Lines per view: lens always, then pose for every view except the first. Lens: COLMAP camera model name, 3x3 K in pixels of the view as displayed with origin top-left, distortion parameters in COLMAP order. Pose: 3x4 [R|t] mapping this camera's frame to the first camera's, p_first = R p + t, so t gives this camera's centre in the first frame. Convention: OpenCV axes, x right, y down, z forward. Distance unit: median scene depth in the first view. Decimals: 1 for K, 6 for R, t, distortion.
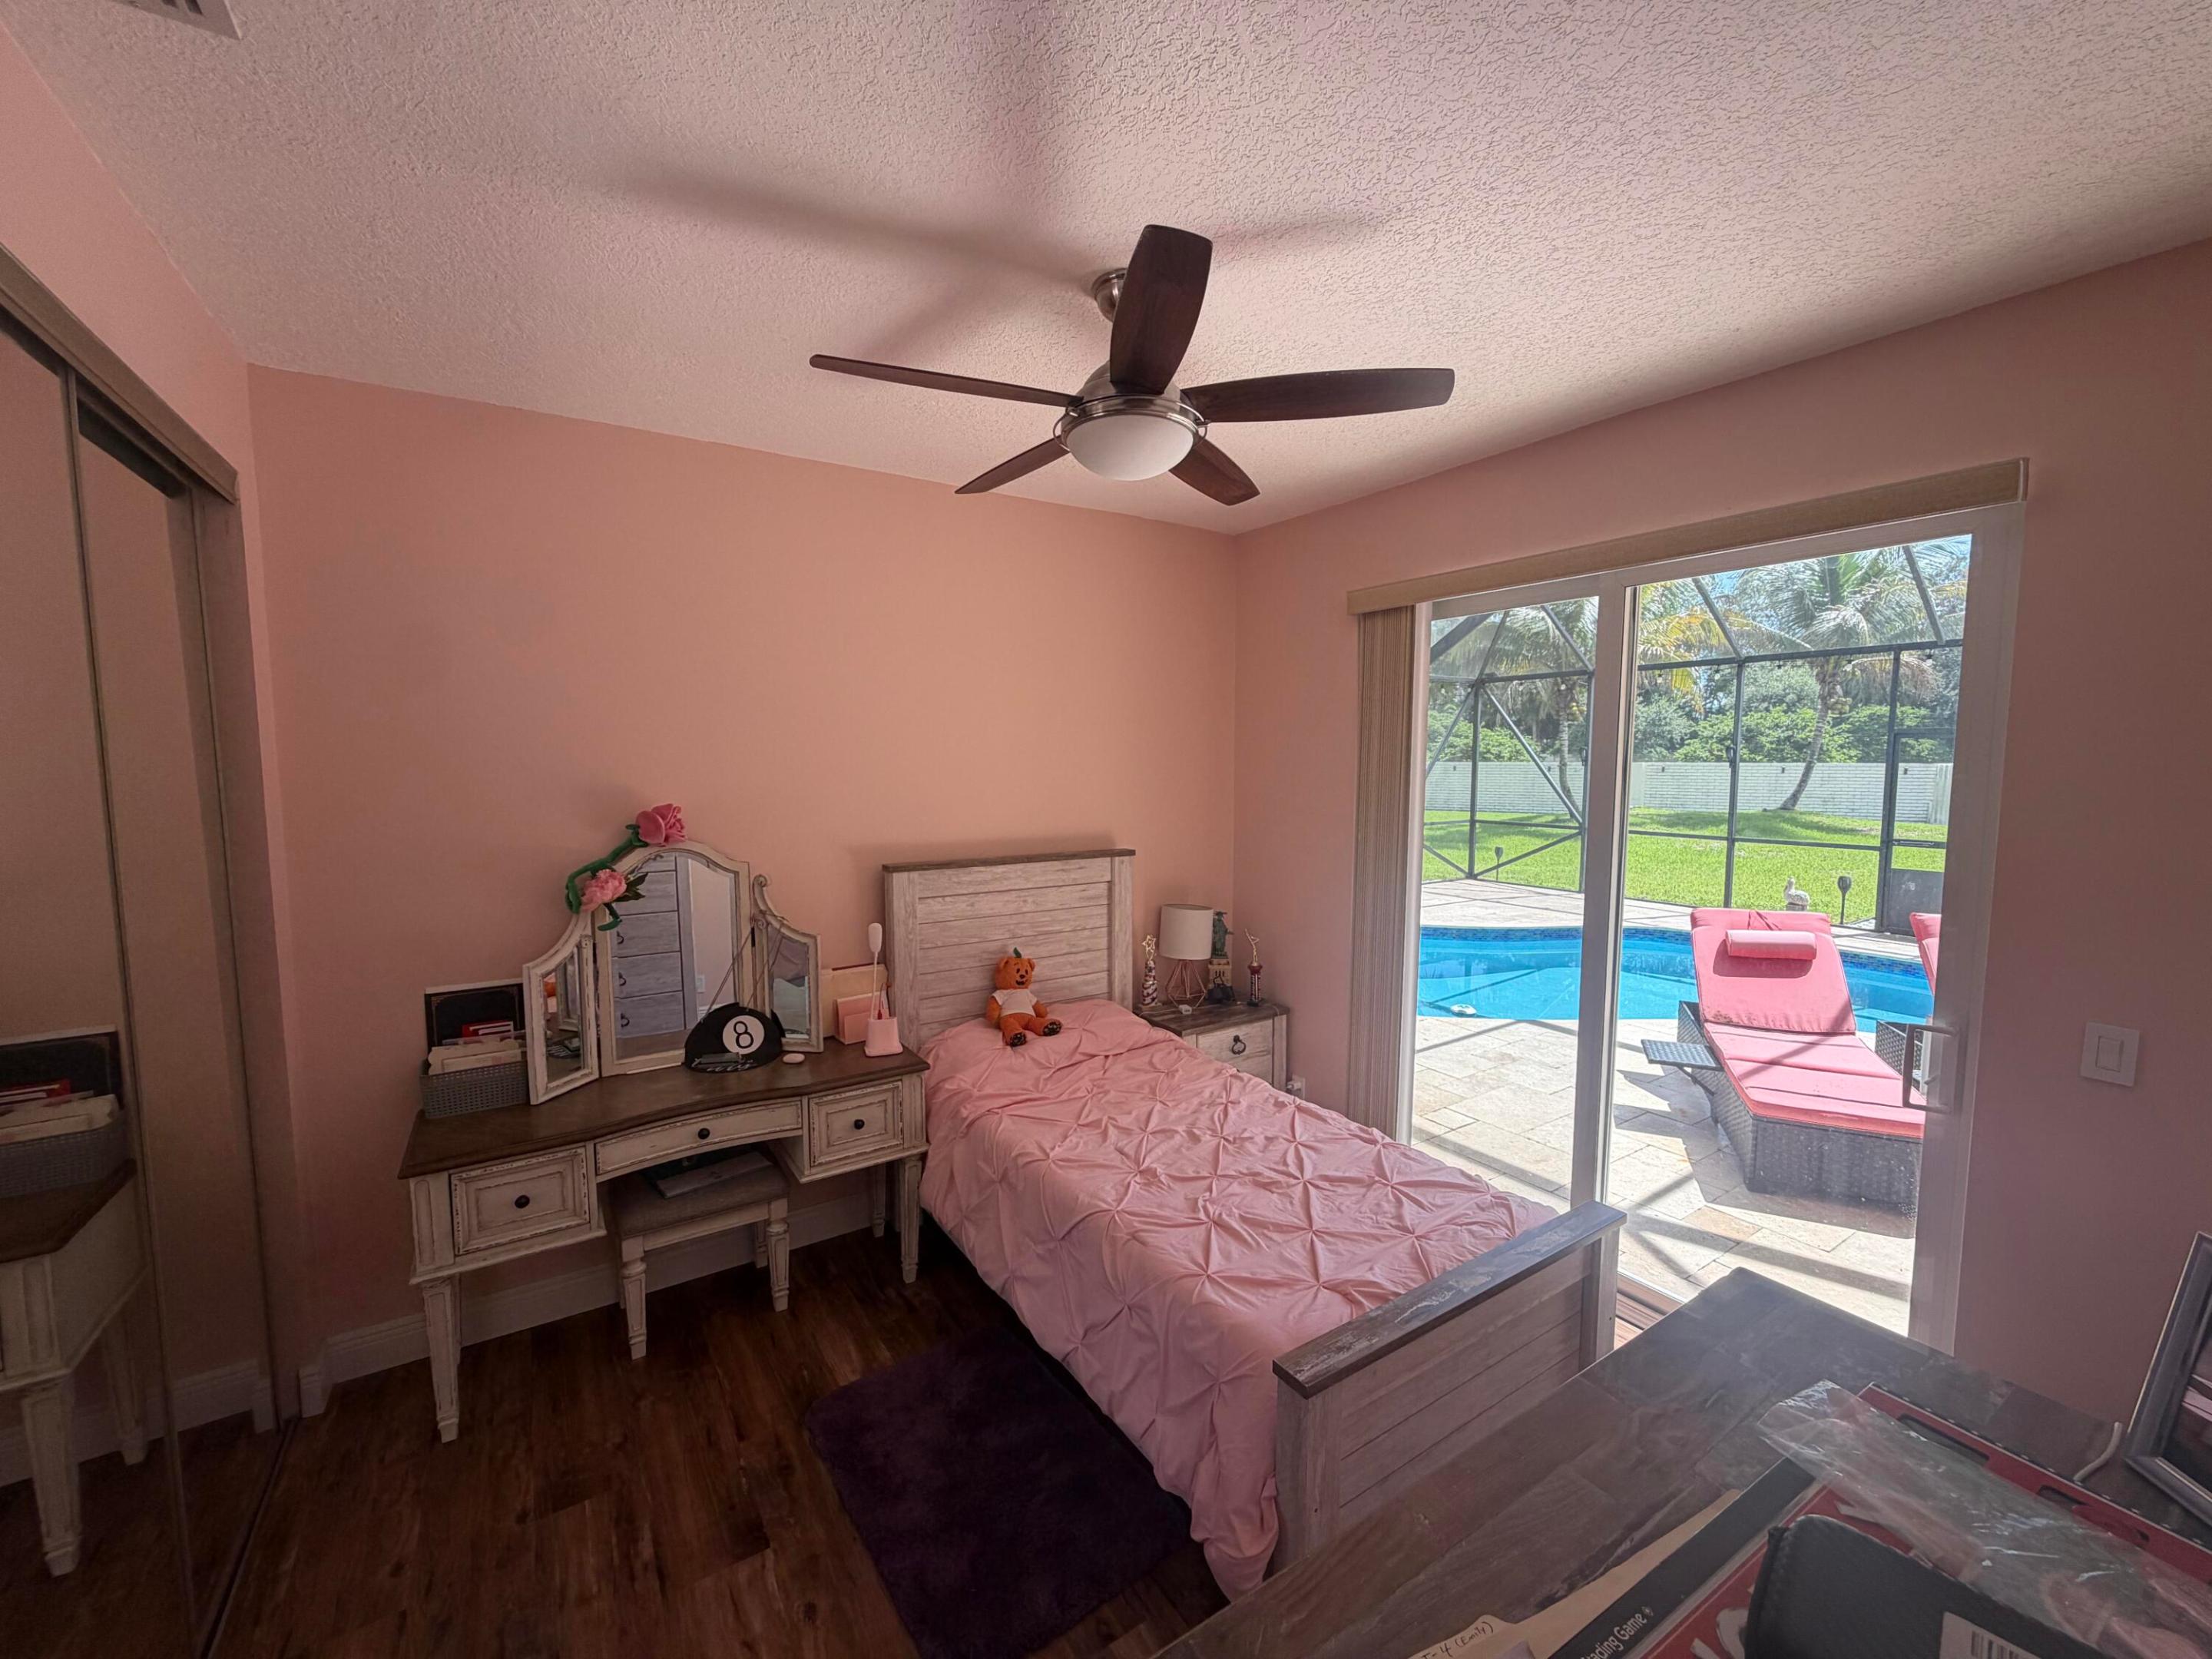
lens RADIAL K [[878.7, 0, 1104.1], [0, 878.7, 832.6], [0, 0, 1]] dist [-0.001453, 0.000169]
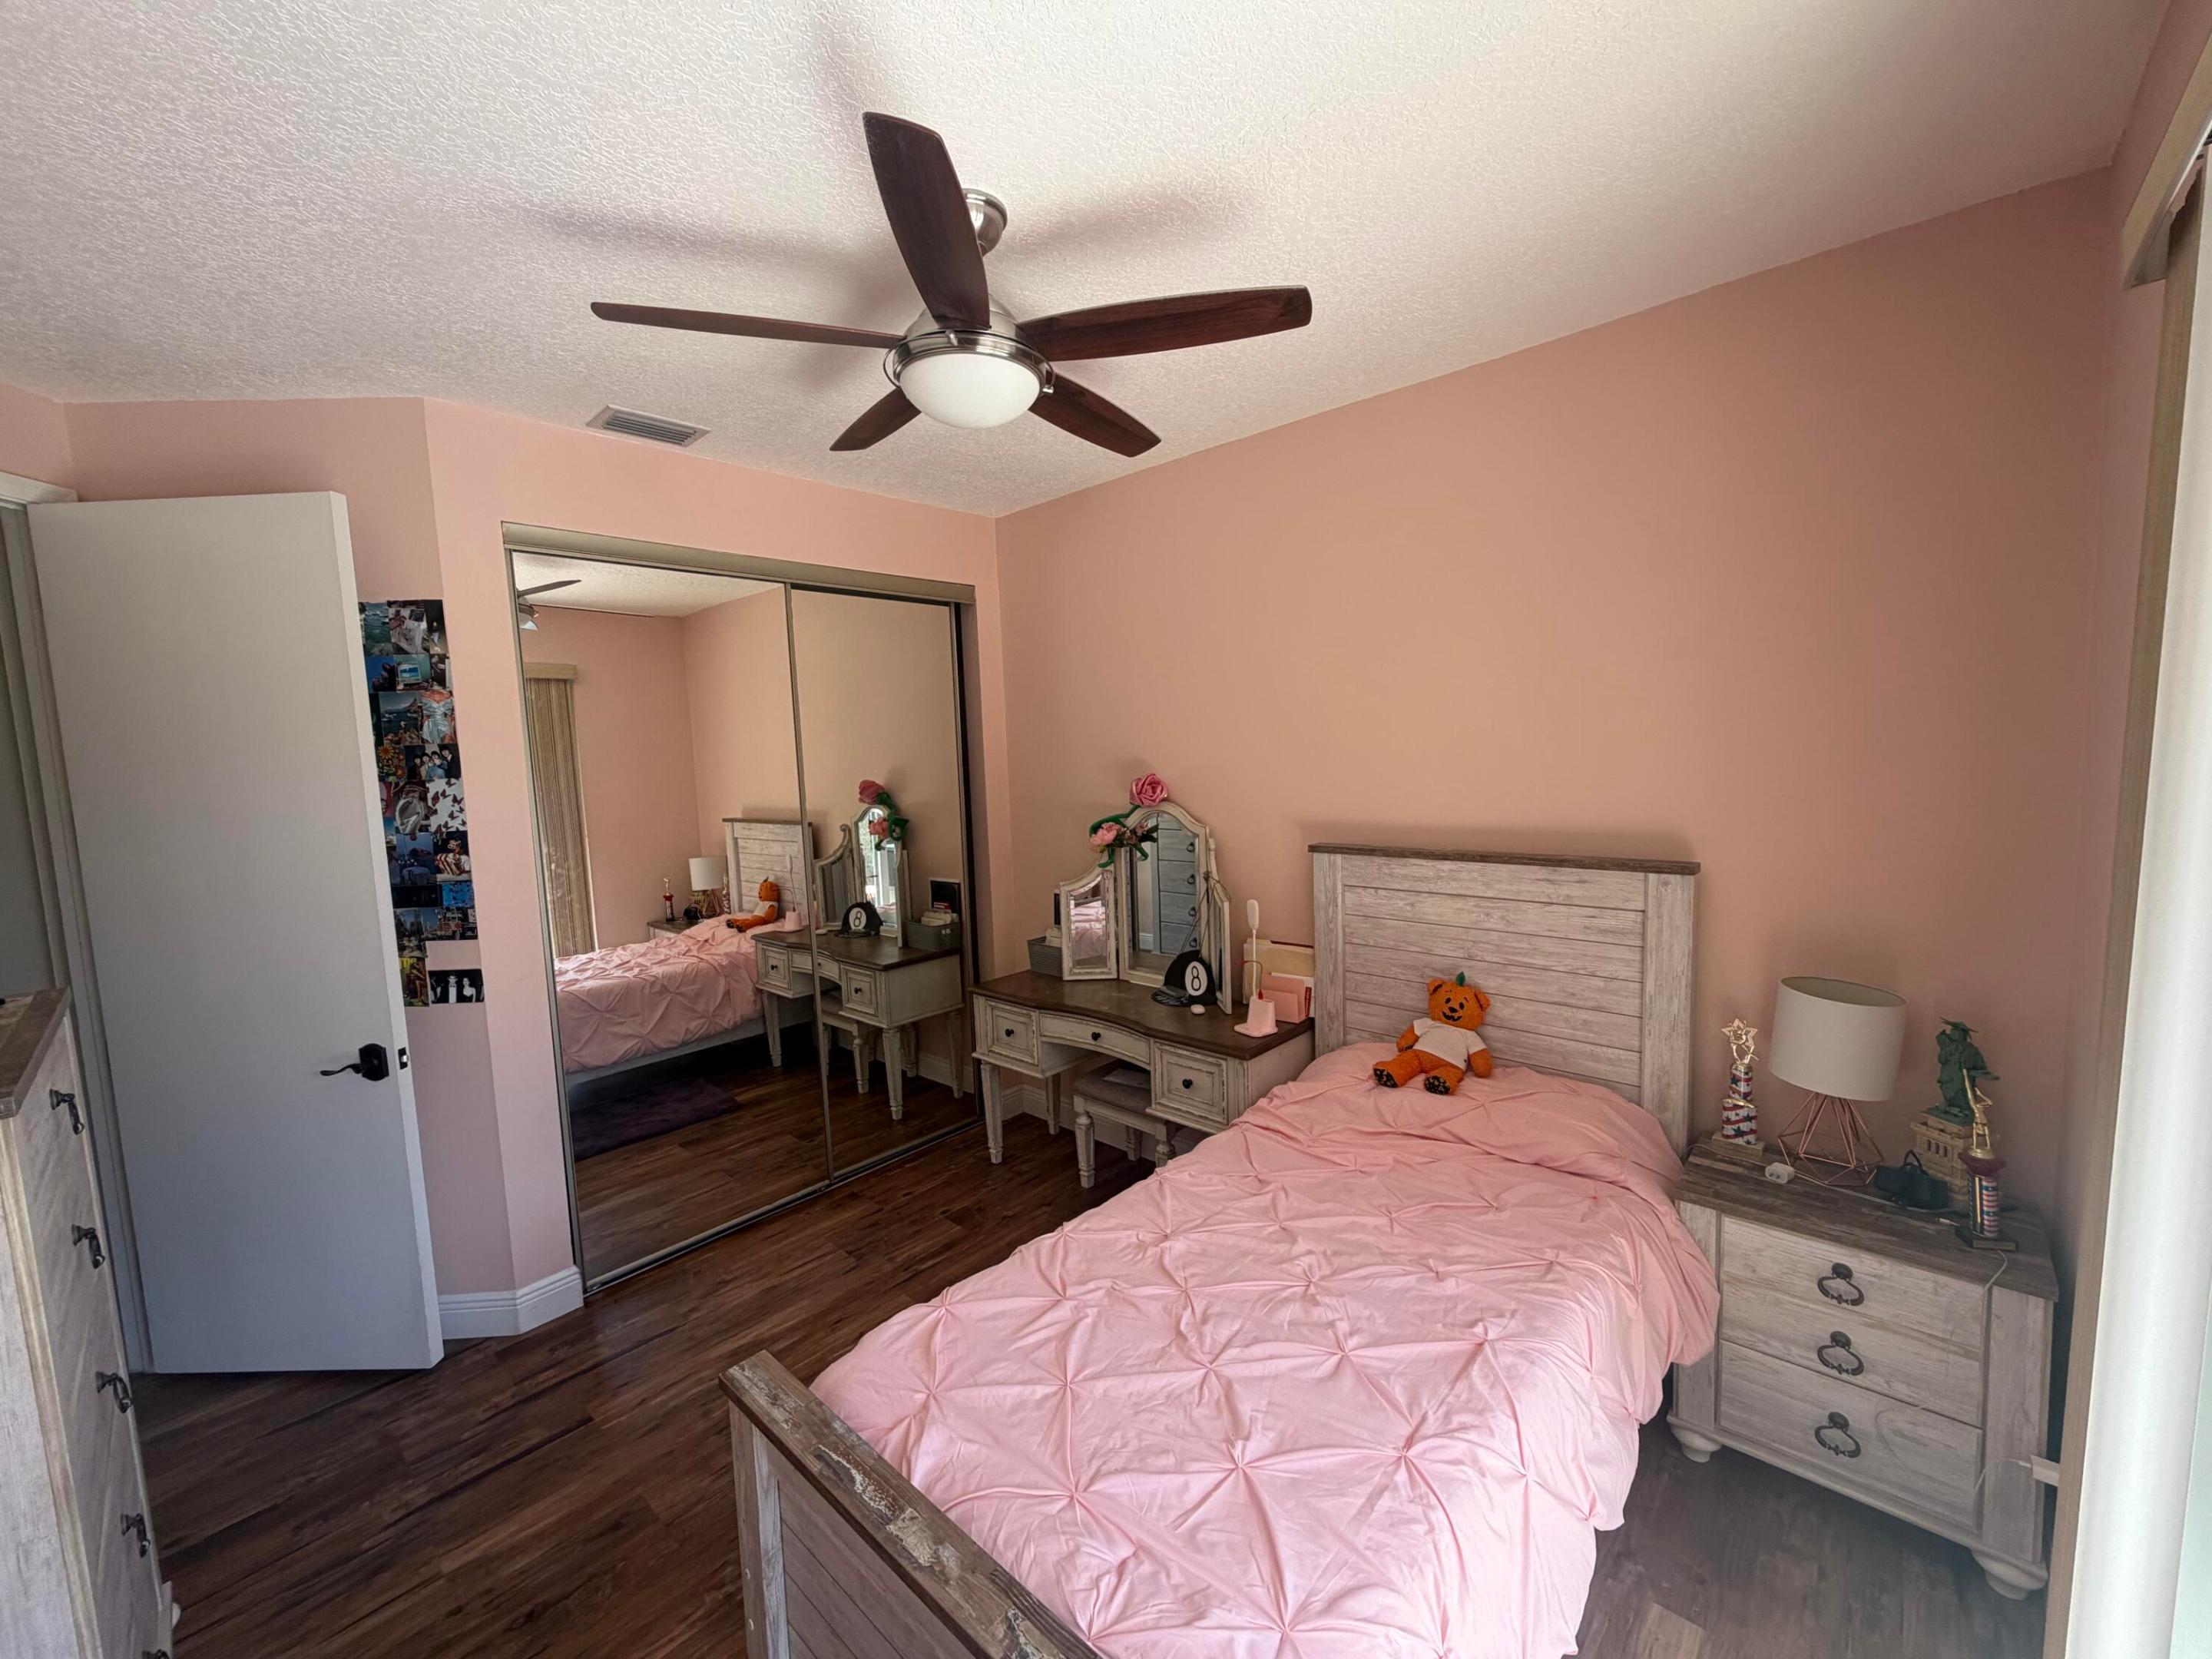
lens RADIAL K [[879.0, 0, 1104.1], [0, 879.0, 831.7], [0, 0, 1]] dist [-0.000624, 0.000277]
pose [[0.249858, 0.081171, -0.964874, 0.681656], [-0.046128, 0.996346, 0.071874, -0.037203], [0.967183, 0.026549, 0.252689, 0.632171]]
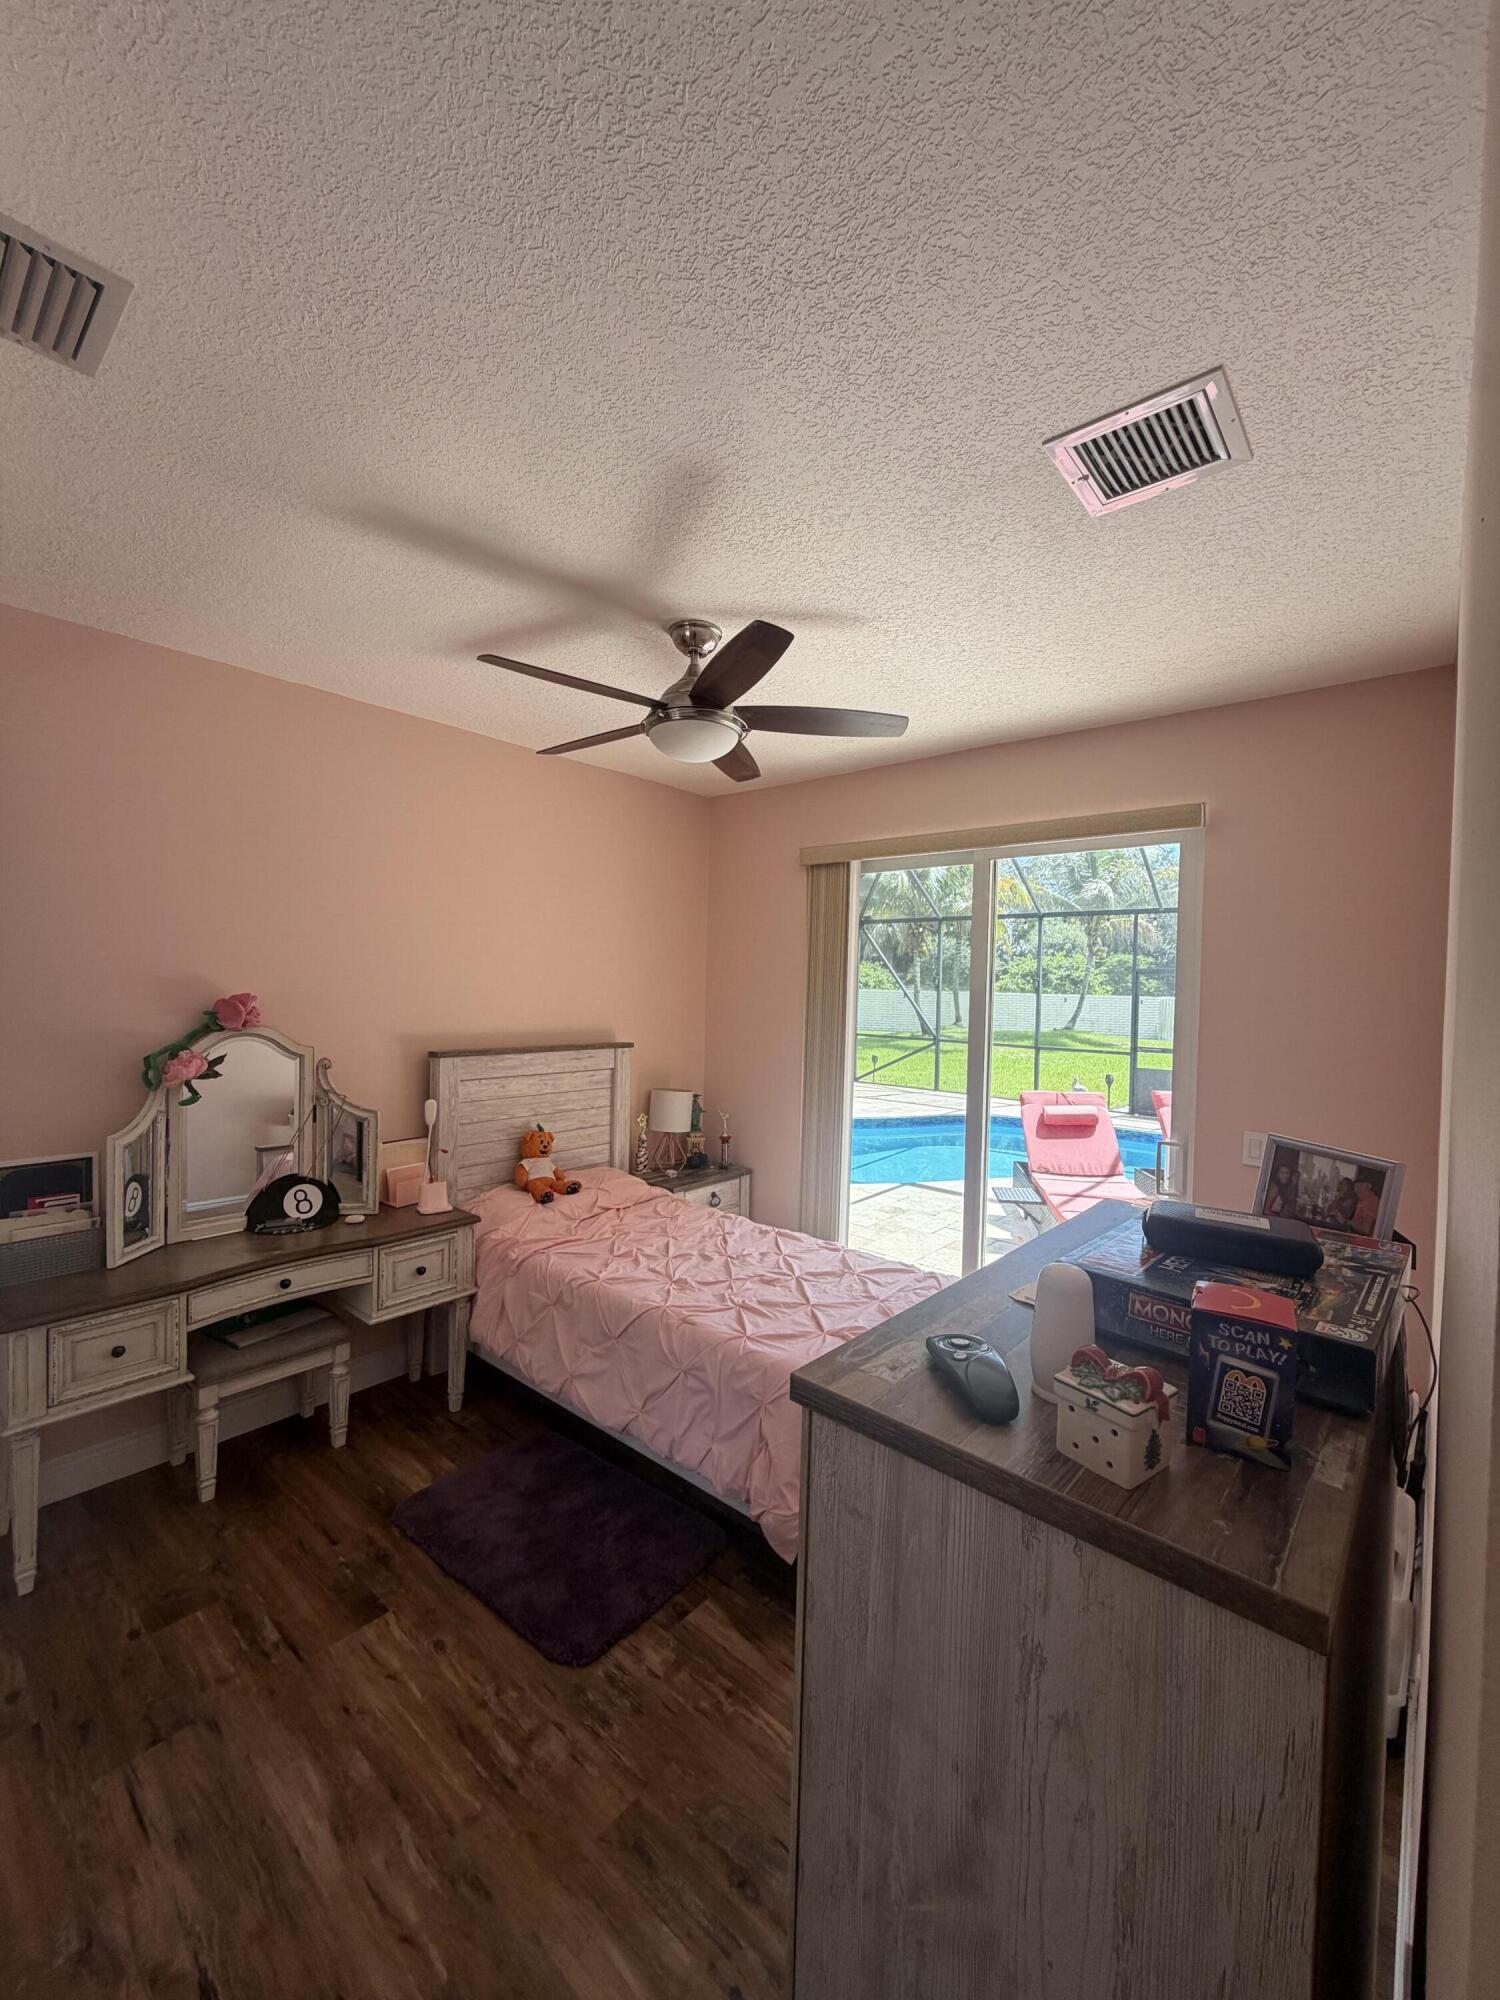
lens RADIAL K [[794.8, 0, 750.0], [0, 794.8, 1000.0], [0, 0, 1]] dist [-0.000624, 0.000277]
pose [[0.960400, 0.017879, 0.278052, -0.159449], [-0.000559, 0.998061, -0.062245, 0.039156], [-0.278625, 0.059625, 0.958547, -0.153636]]
